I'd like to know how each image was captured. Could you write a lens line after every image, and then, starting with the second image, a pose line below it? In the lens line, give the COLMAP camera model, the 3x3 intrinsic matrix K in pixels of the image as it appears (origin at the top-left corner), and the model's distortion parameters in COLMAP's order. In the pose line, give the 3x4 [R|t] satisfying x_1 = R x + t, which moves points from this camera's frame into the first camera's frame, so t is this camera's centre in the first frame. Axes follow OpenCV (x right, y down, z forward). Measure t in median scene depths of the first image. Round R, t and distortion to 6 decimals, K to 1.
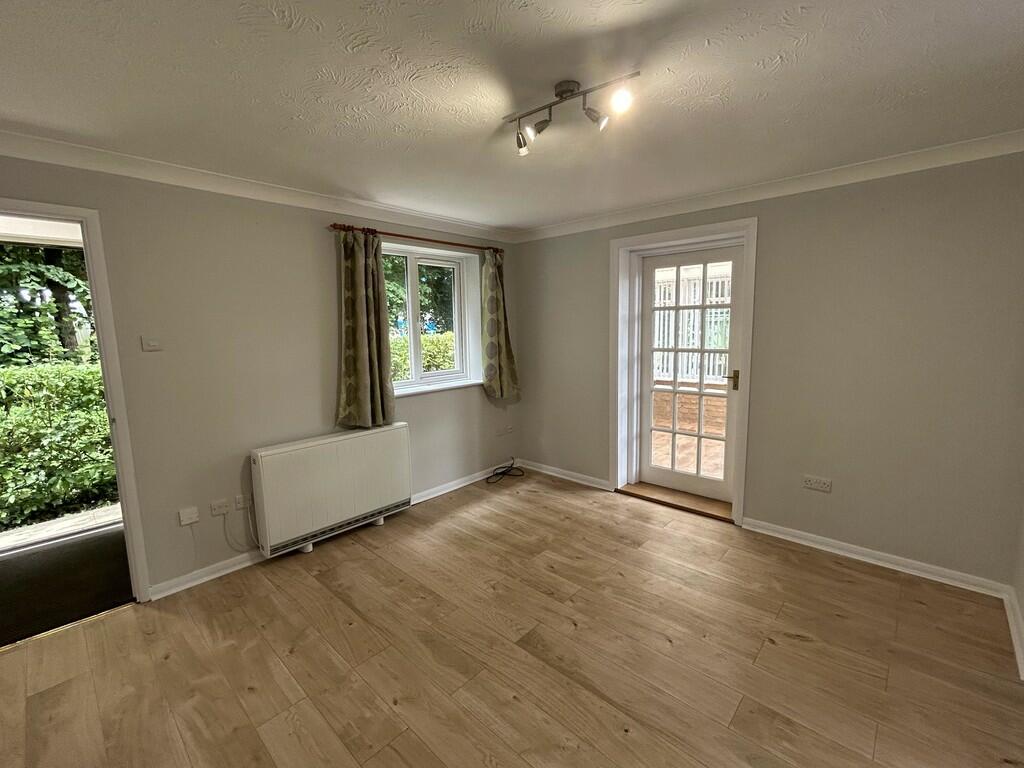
lens RADIAL K [[445.5, 0, 509.5], [0, 445.5, 384.5], [0, 0, 1]] dist [0.000147, 0.001747]
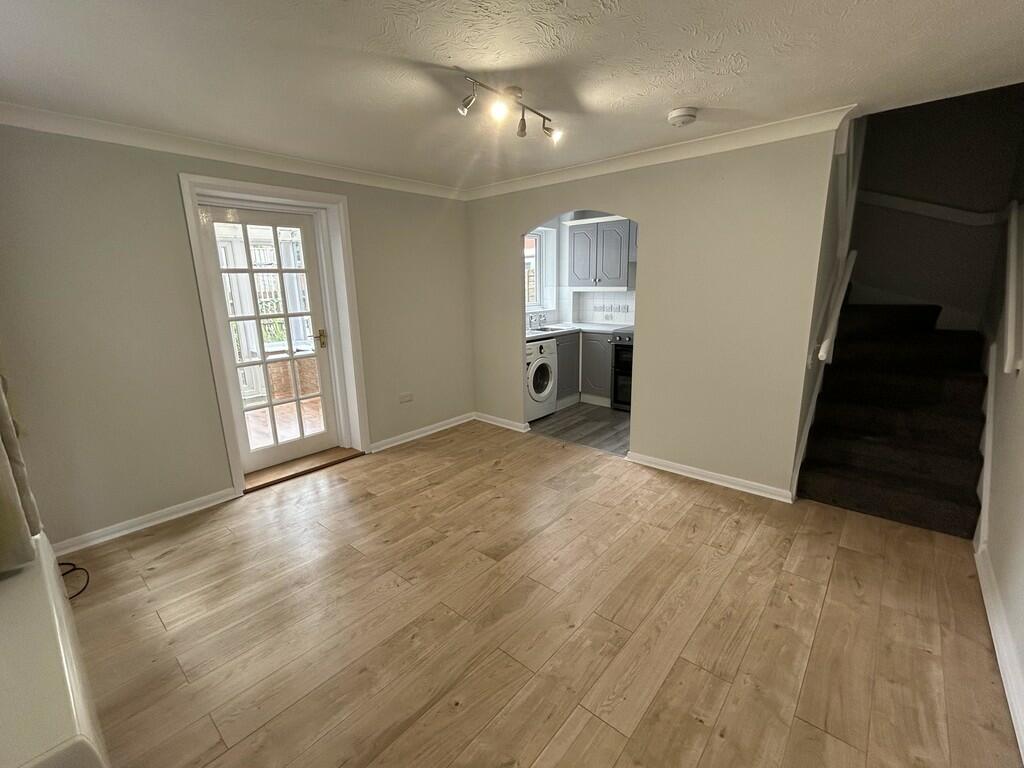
lens RADIAL K [[445.5, 0, 511.8], [0, 445.5, 383.8], [0, 0, 1]] dist [0.000147, 0.001747]
pose [[-0.036346, -0.203548, 0.978390, -0.640367], [0.156135, 0.965857, 0.206740, -0.058788], [-0.987067, 0.160275, -0.003324, 0.562430]]
